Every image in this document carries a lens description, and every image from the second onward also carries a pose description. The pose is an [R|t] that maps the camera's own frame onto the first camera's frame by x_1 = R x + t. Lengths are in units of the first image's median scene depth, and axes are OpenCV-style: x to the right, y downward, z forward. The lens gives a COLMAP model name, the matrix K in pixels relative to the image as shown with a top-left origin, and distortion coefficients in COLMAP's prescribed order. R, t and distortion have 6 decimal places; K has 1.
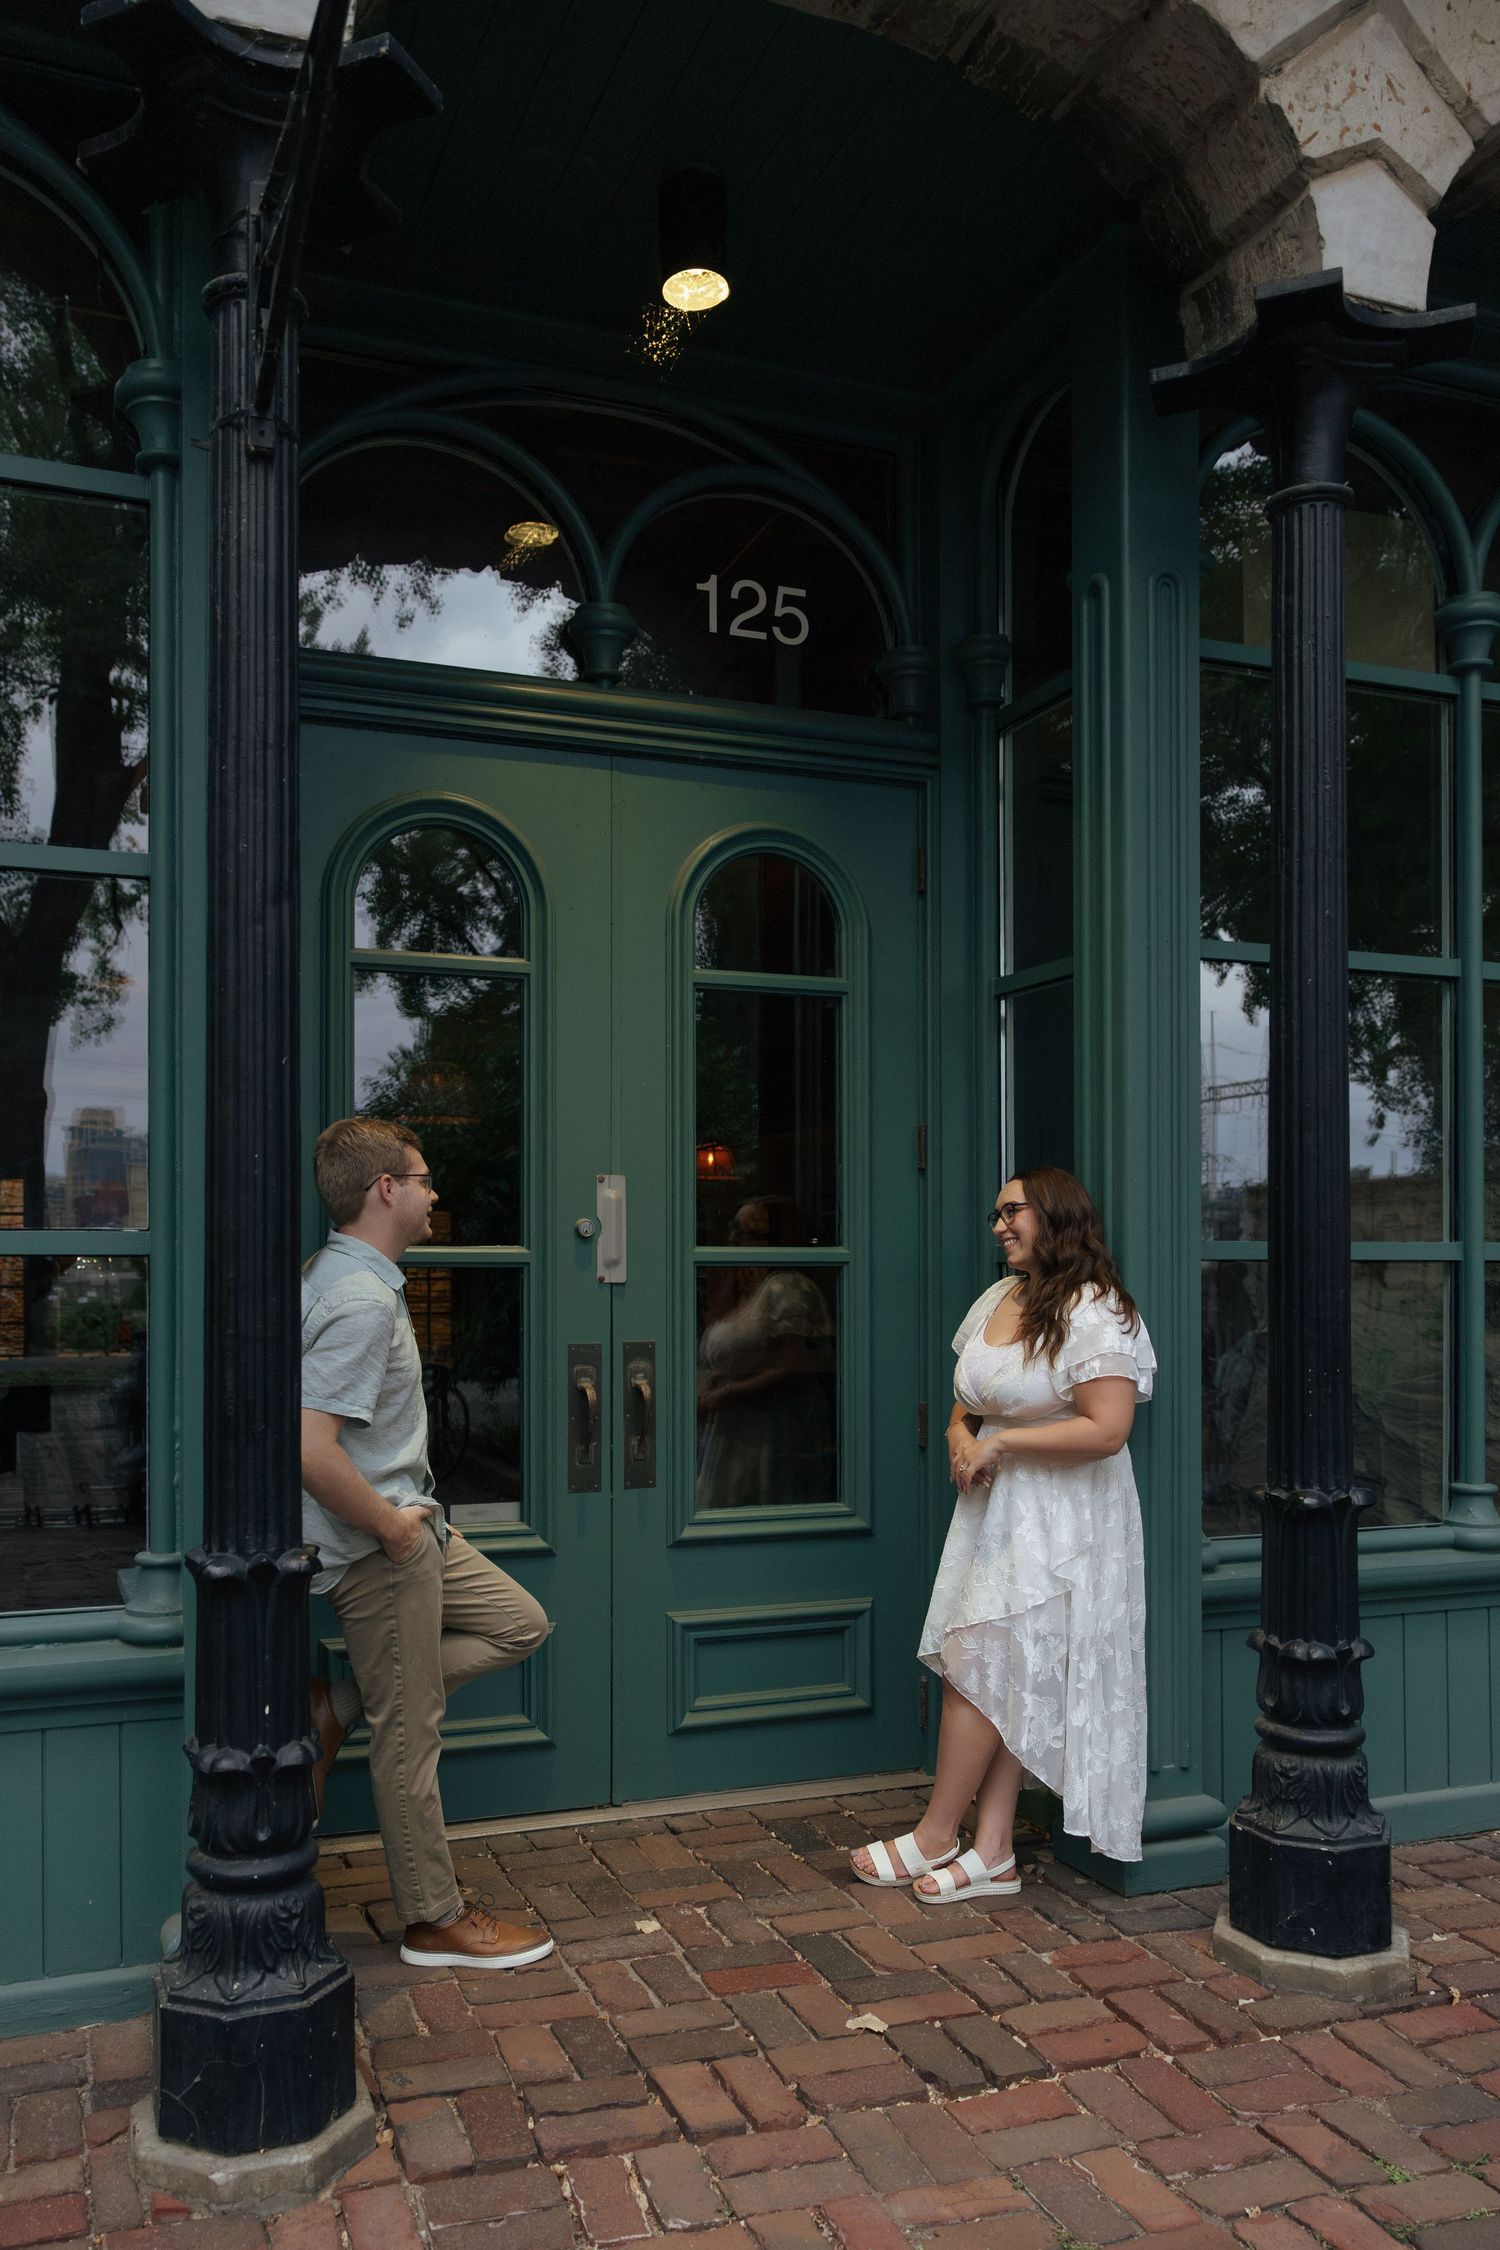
lens RADIAL K [[1779.9, 0, 747.7], [0, 1779.9, 1265.7], [0, 0, 1]] dist [0.001071, 0.005824]
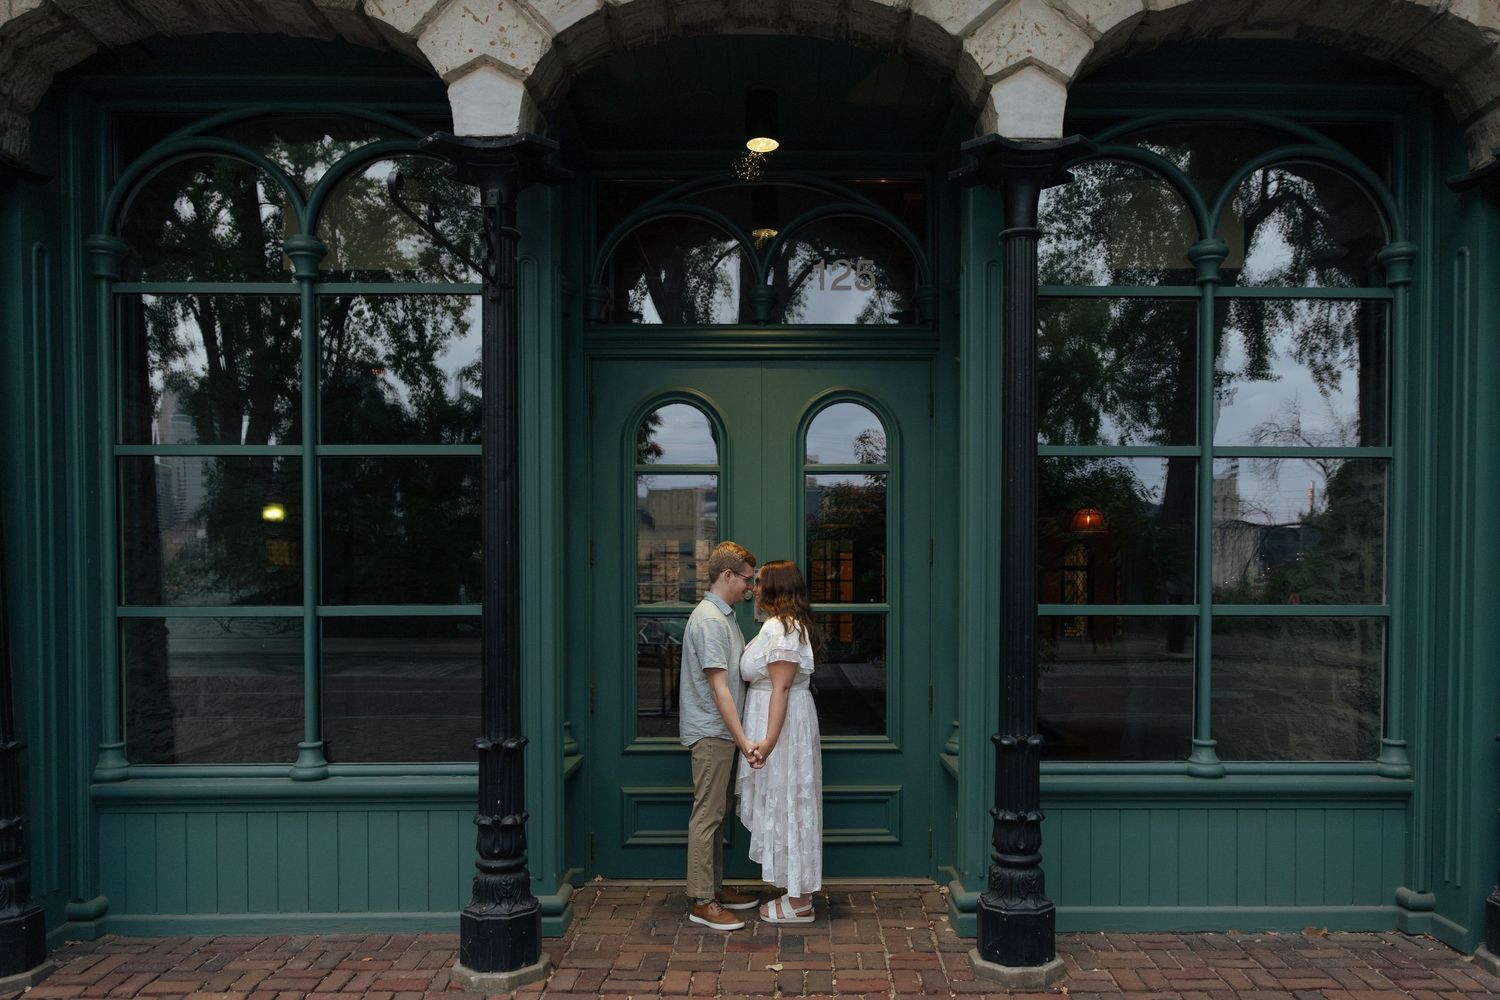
lens RADIAL K [[1200.8, 0, 795.3], [0, 1200.8, 614.7], [0, 0, 1]] dist [0.034368, -0.005038]
pose [[0.940261, 0.009553, -0.340320, 0.569112], [0.000622, 0.999556, 0.029776, -0.053232], [0.340454, -0.028209, 0.939838, -0.366255]]
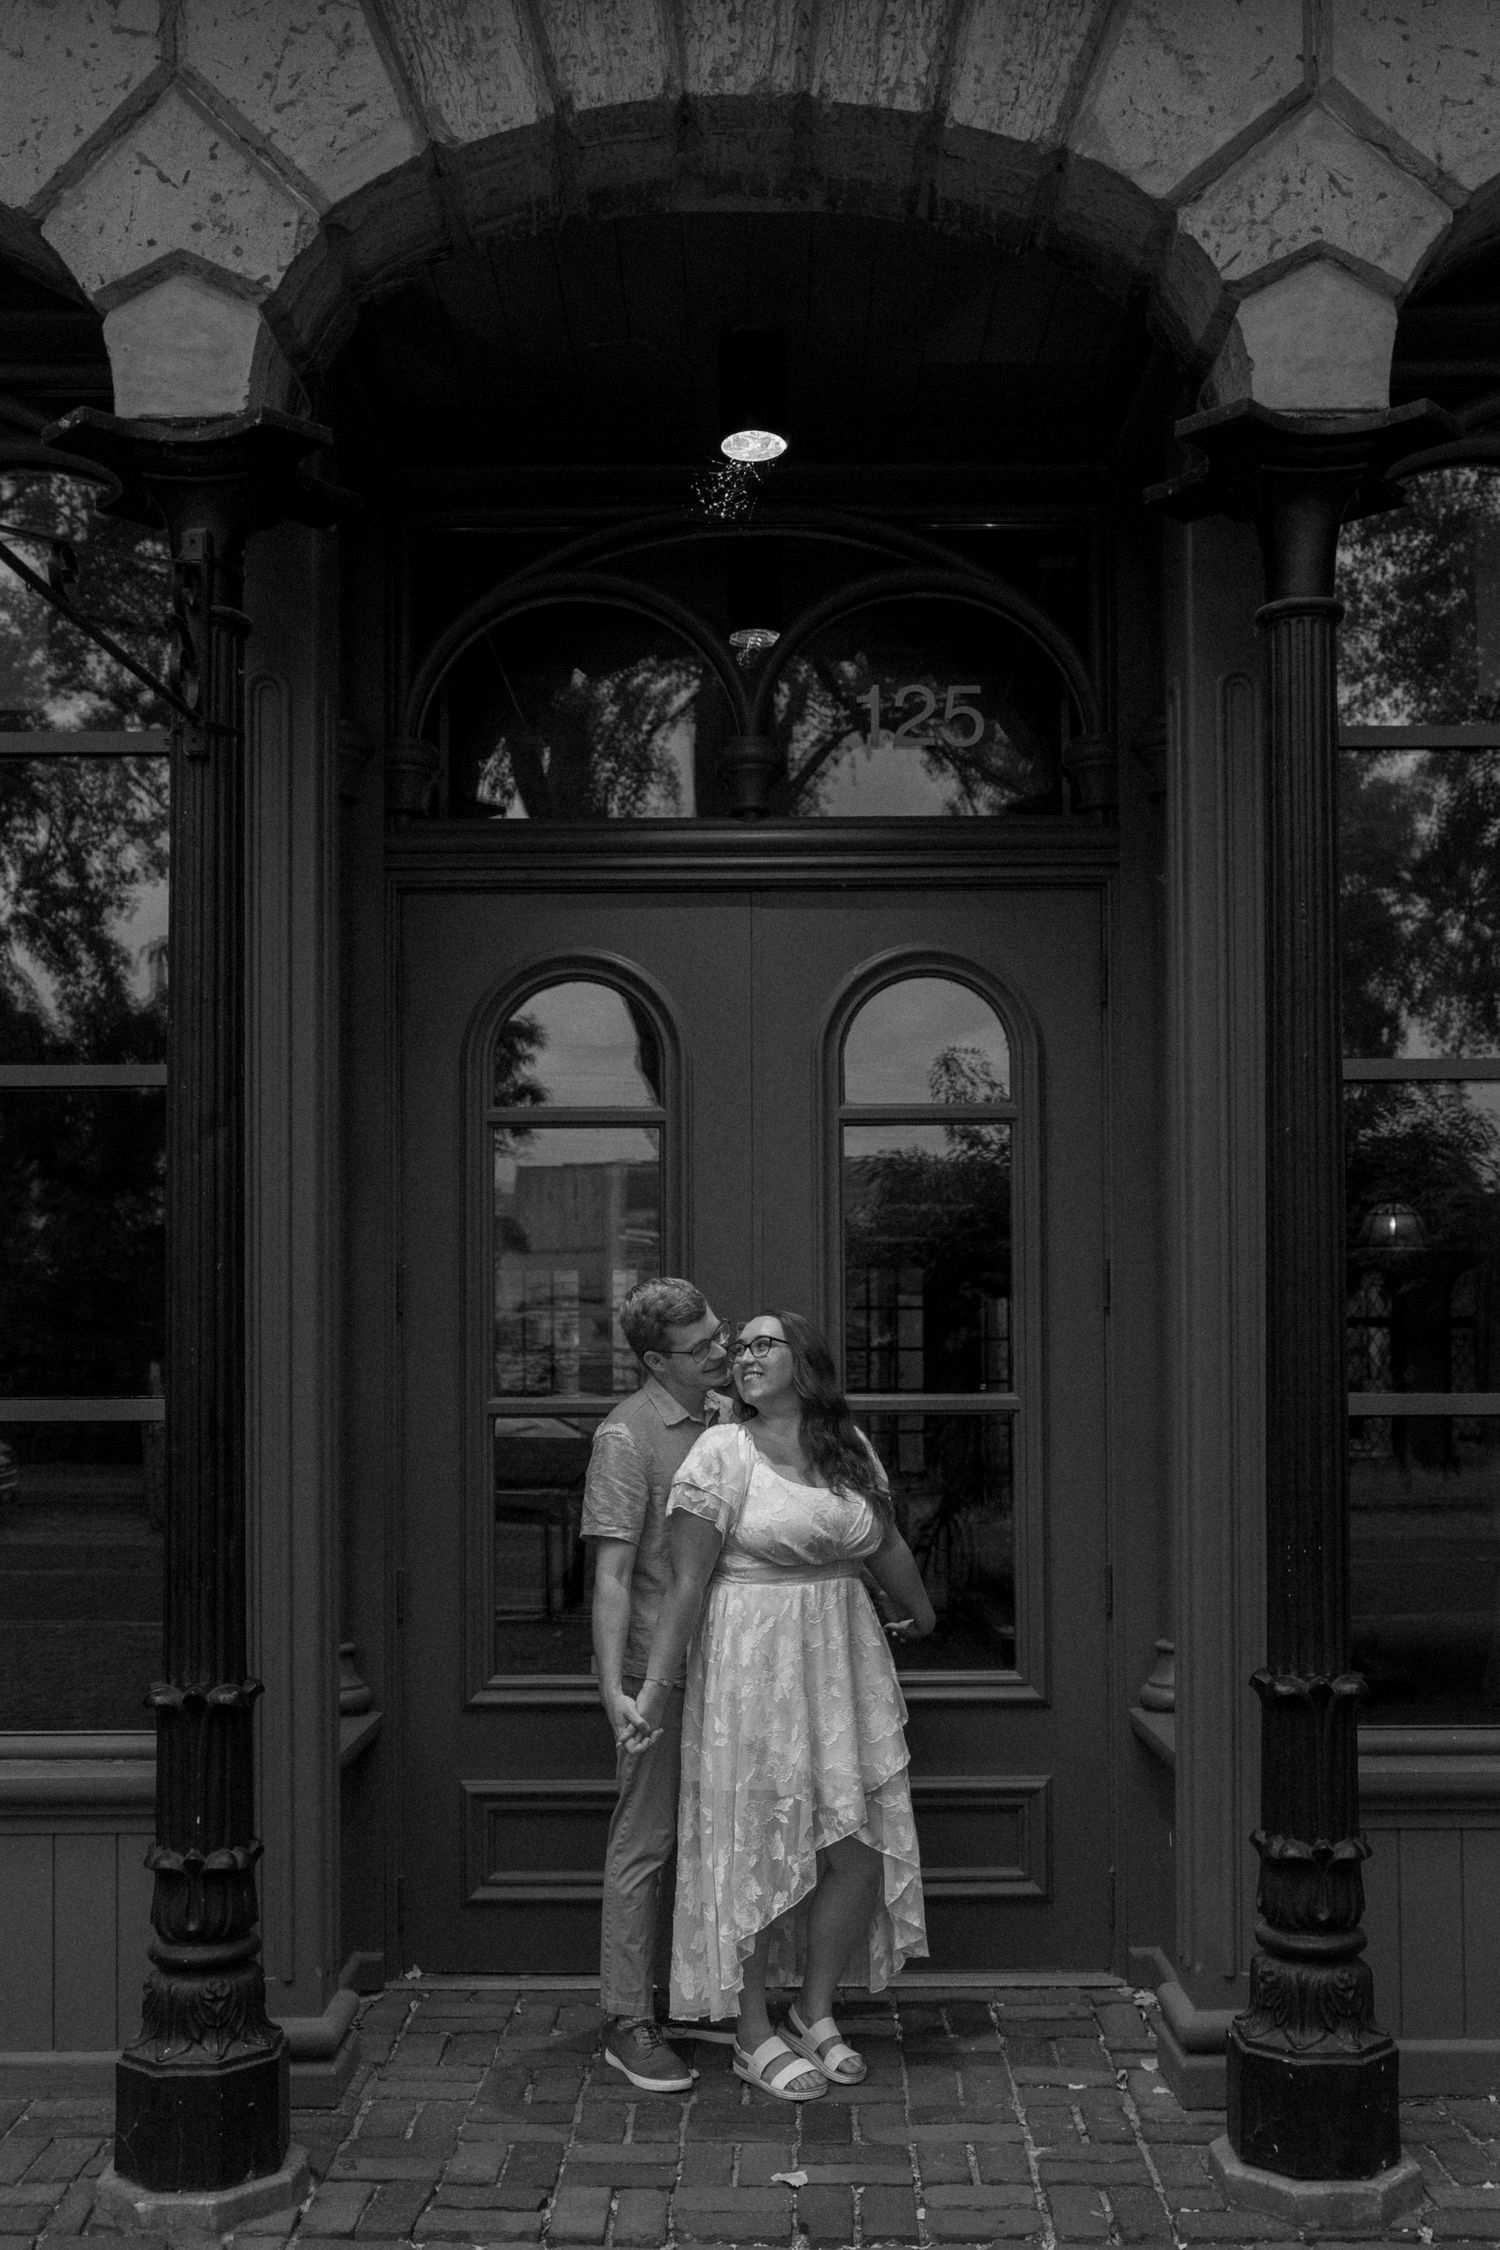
lens RADIAL K [[2325.3, 0, 756.8], [0, 2325.3, 1315.9], [0, 0, 1]] dist [0.001453, 0.029113]
pose [[0.933448, -0.010409, -0.358561, 0.509634], [0.005795, 0.999886, -0.013941, -0.048718], [0.358665, 0.010935, 0.933402, -0.248009]]
